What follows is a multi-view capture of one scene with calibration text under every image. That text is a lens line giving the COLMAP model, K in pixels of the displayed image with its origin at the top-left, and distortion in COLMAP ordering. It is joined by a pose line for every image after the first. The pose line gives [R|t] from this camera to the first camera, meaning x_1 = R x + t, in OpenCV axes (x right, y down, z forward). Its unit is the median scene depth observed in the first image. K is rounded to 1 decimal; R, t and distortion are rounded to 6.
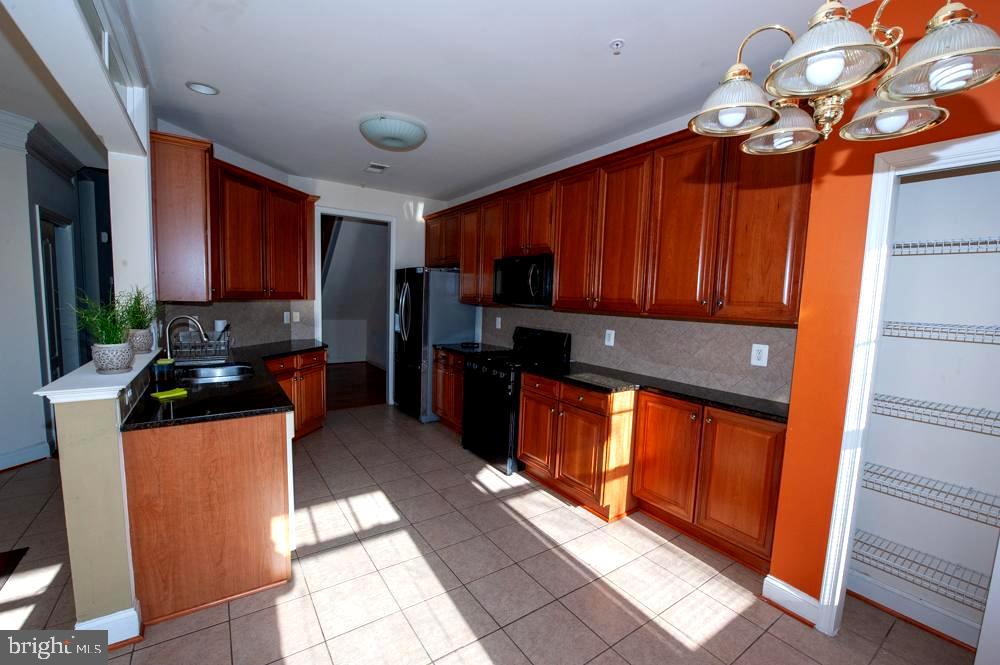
lens RADIAL K [[414.6, 0, 495.1], [0, 414.6, 338.8], [0, 0, 1]] dist [-0.018596, -0.000192]
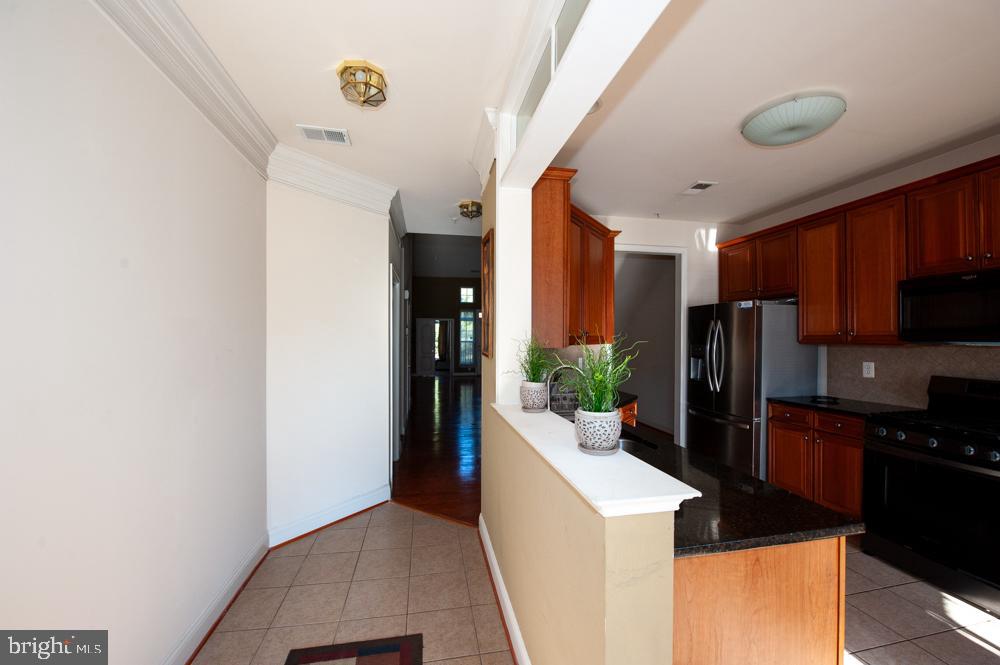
lens RADIAL K [[396.5, 0, 498.1], [0, 396.5, 337.3], [0, 0, 1]] dist [-0.017563, -0.001581]
pose [[0.911745, -0.032151, -0.409496, -0.424148], [-0.012603, 0.994273, -0.106126, -0.019509], [0.410563, 0.101921, 0.906118, 0.155383]]
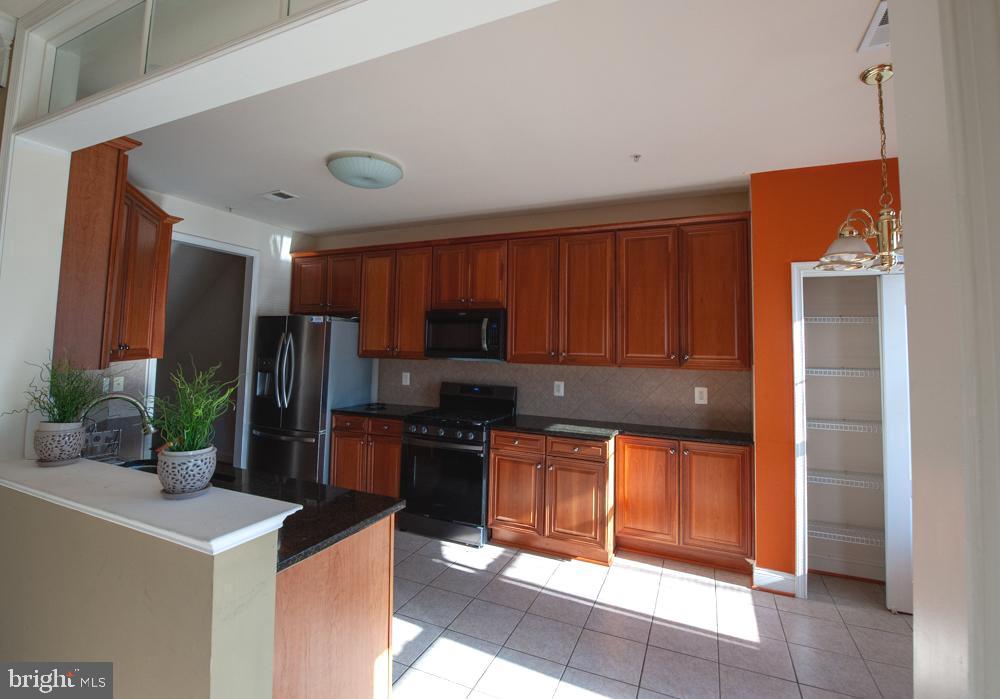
lens RADIAL K [[456.3, 0, 499.2], [0, 456.3, 315.8], [0, 0, 1]] dist [-0.016483, -0.001727]
pose [[0.856105, 0.021056, 0.516372, -0.465430], [0.058895, 0.988685, -0.137959, -0.034947], [-0.513434, 0.148519, 0.845179, 0.058977]]
